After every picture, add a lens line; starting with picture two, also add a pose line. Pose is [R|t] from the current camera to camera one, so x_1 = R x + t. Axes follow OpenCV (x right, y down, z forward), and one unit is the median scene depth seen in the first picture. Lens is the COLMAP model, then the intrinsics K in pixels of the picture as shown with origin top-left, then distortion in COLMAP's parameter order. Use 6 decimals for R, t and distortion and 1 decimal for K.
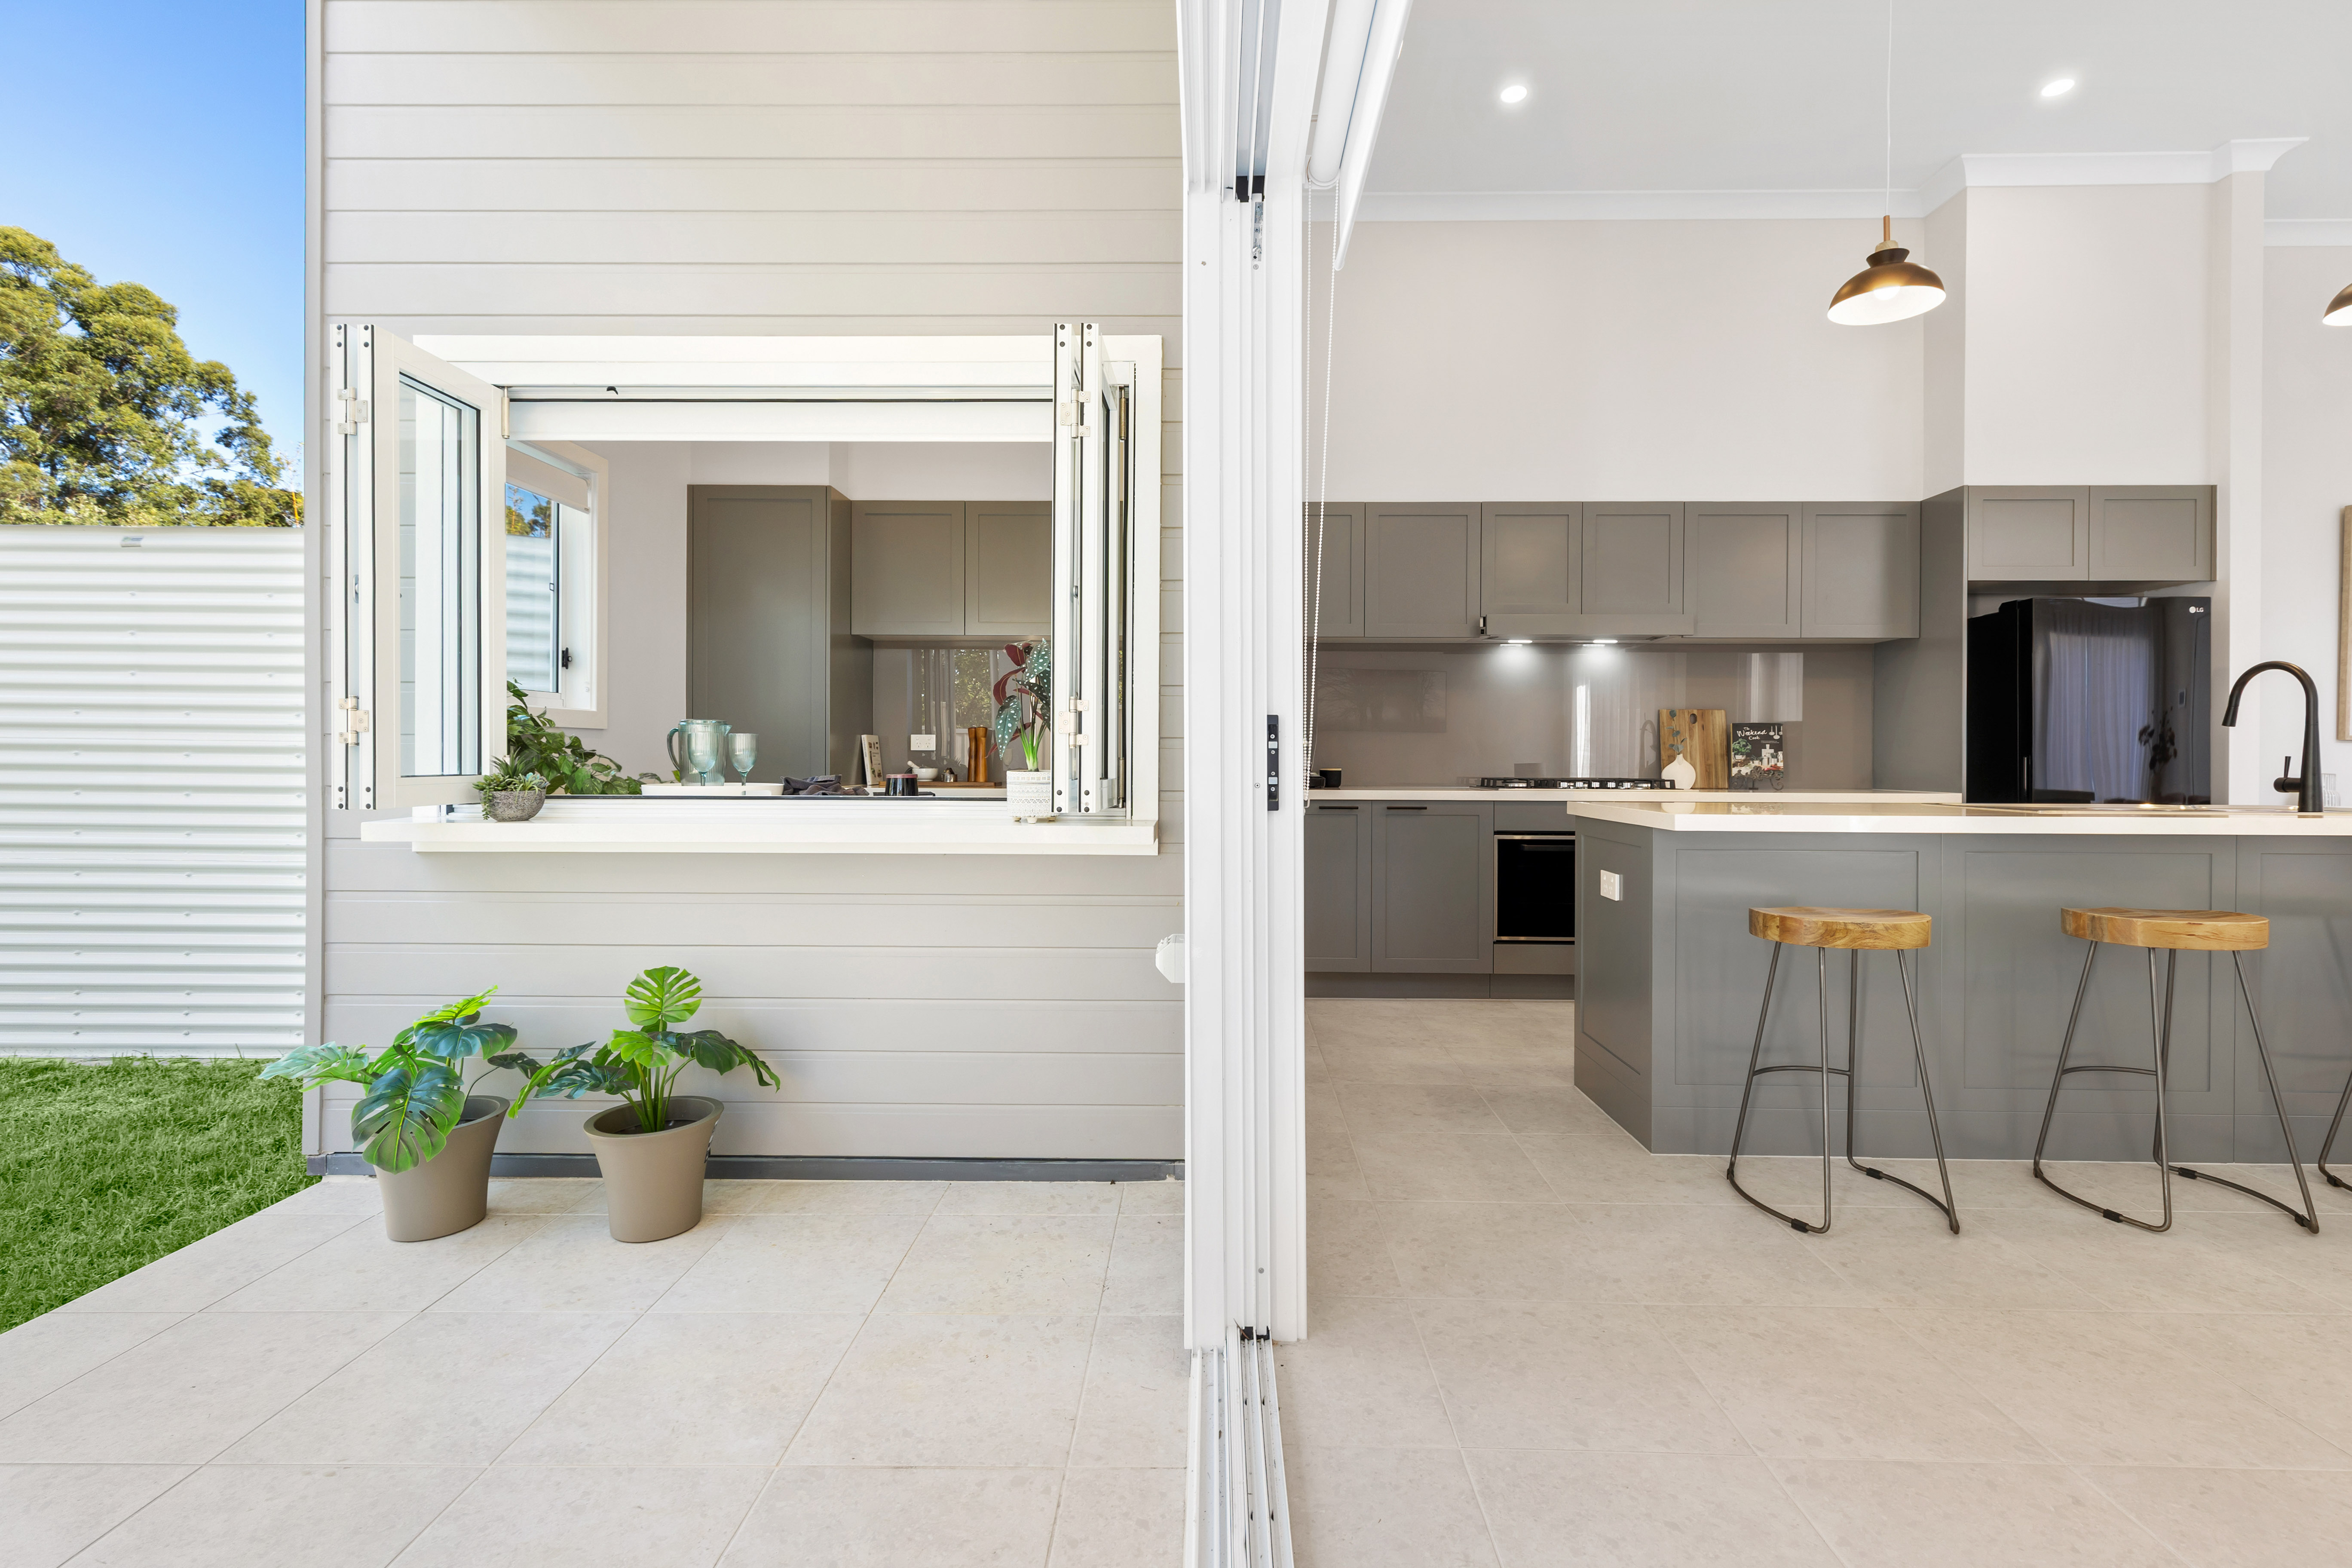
lens RADIAL K [[1060.5, 0, 1166.2], [0, 1060.5, 763.9], [0, 0, 1]] dist [0.002382, 0.001016]
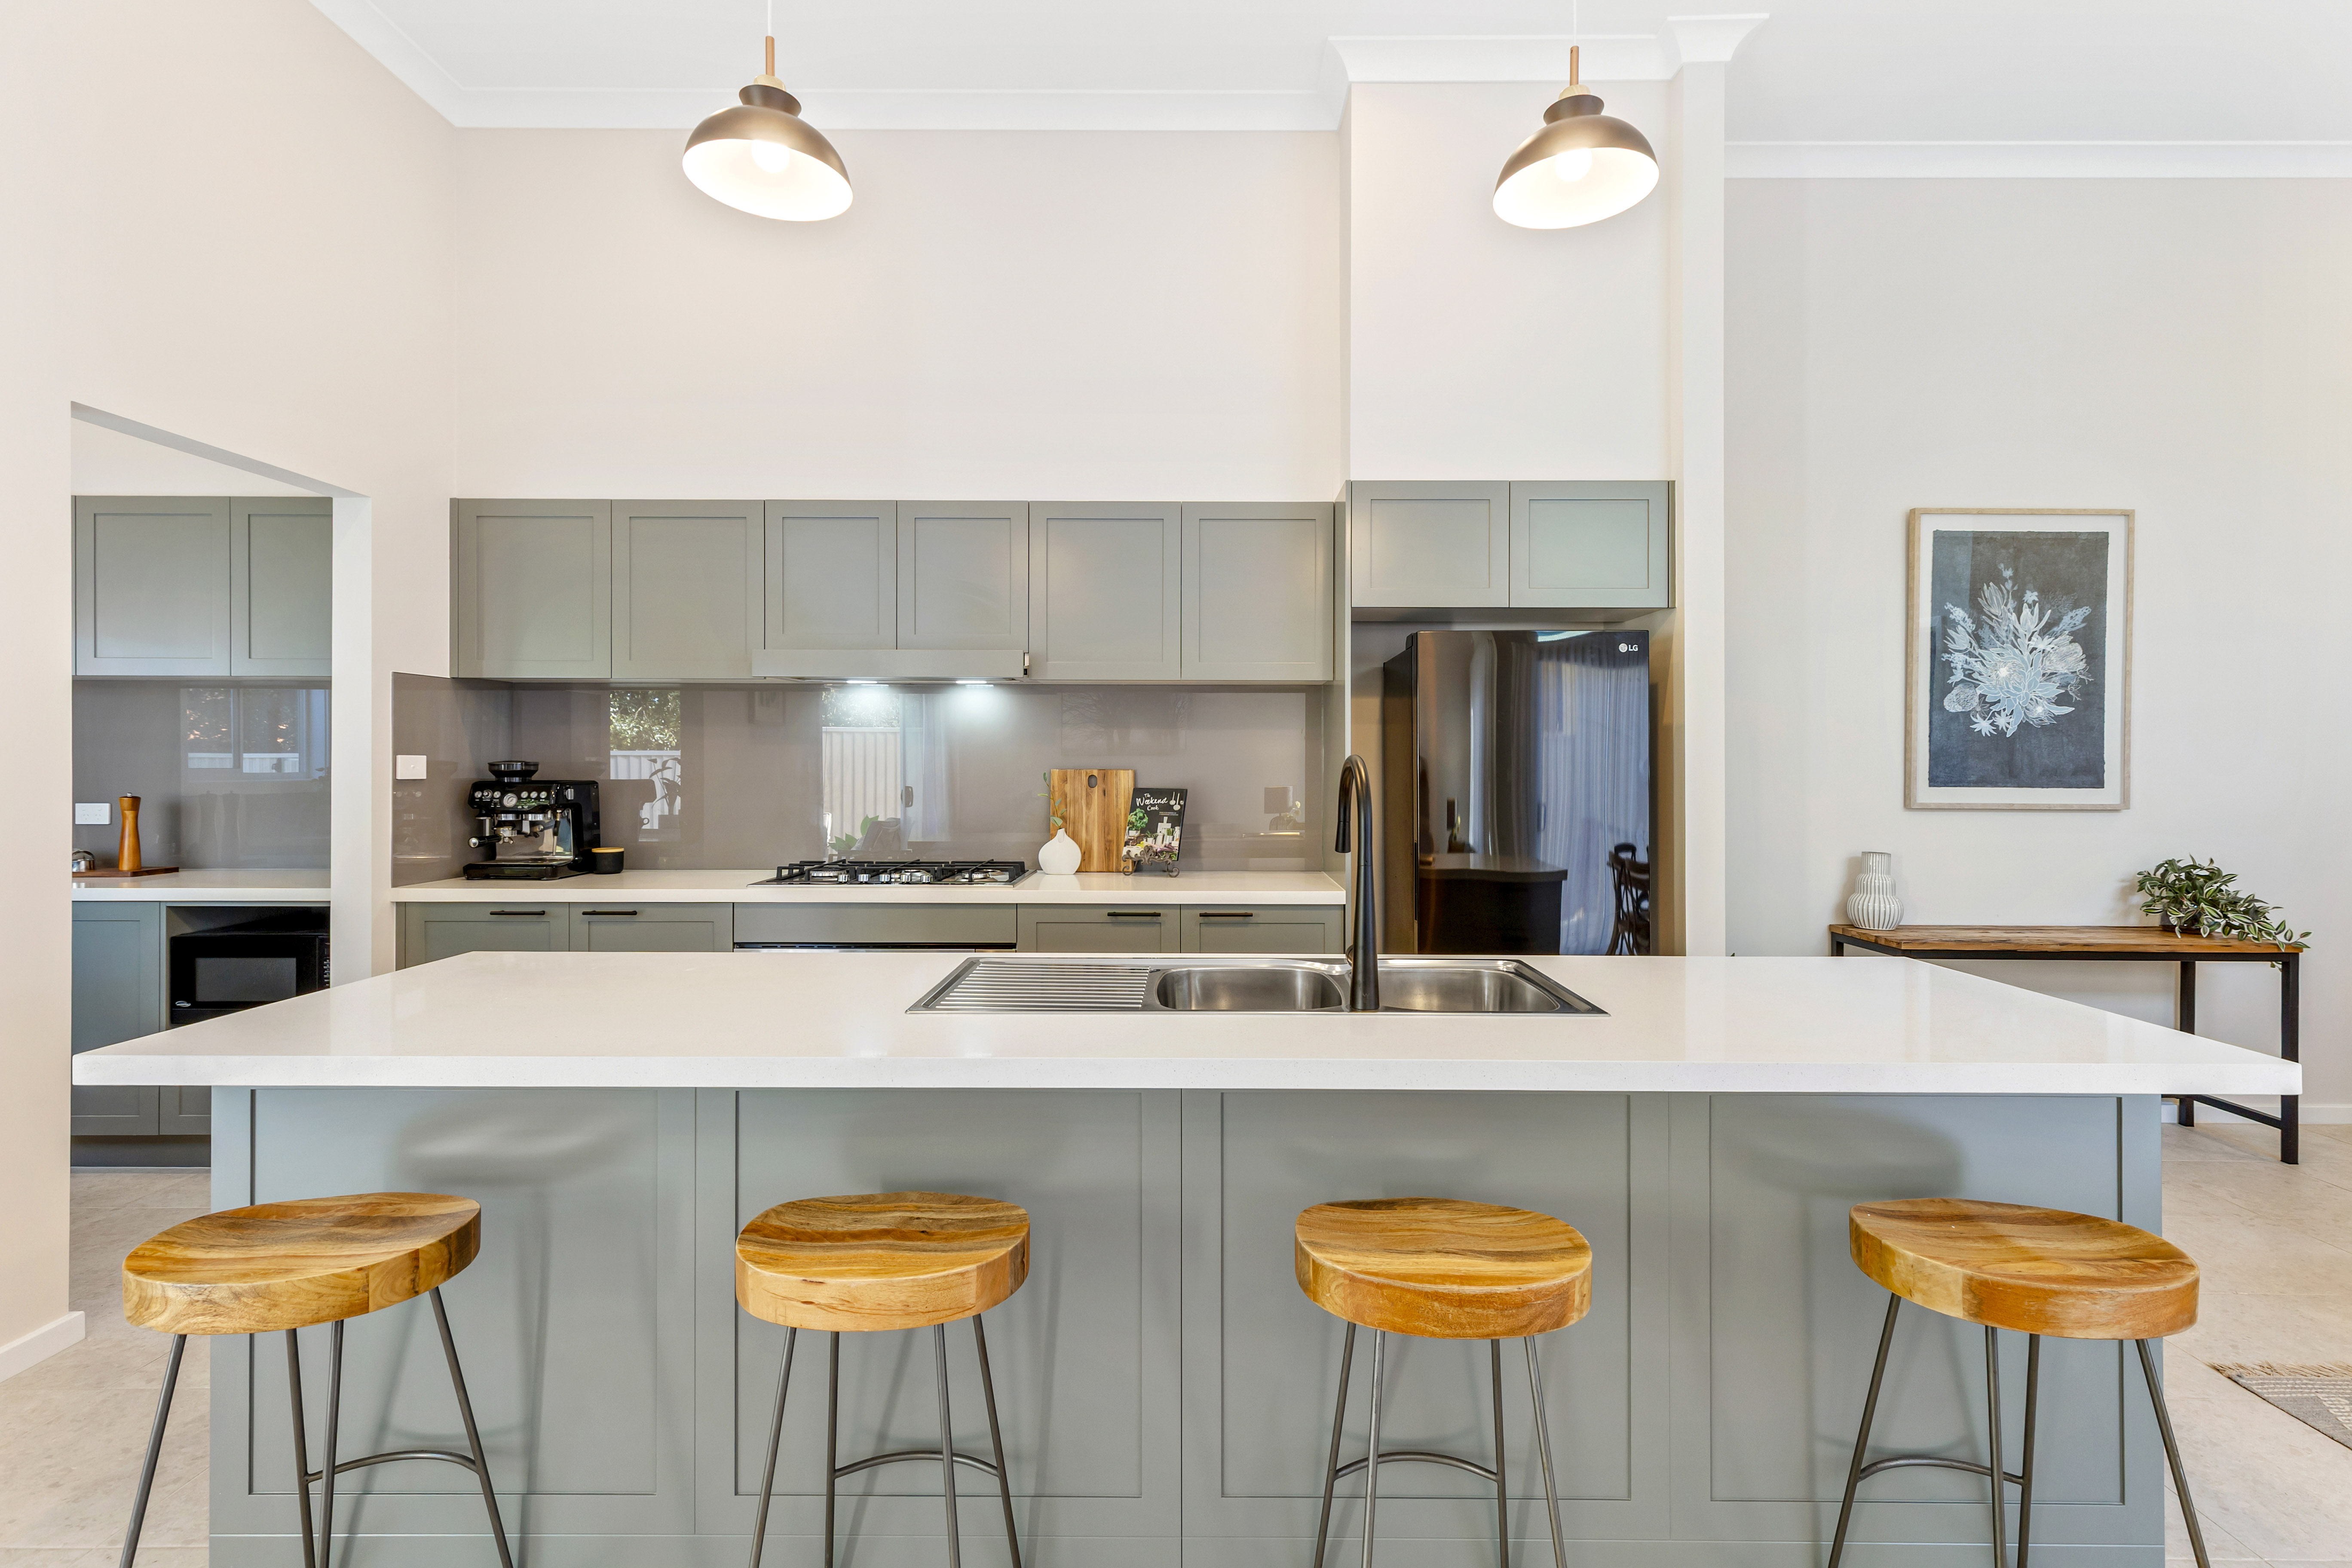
lens RADIAL K [[1060.5, 0, 1191.2], [0, 1060.5, 766.3], [0, 0, 1]] dist [0.002382, 0.001016]
pose [[0.999931, -0.001722, 0.011597, 0.578686], [0.001723, 0.999999, -0.000112, -0.055293], [-0.011597, 0.000132, 0.999933, 0.231424]]
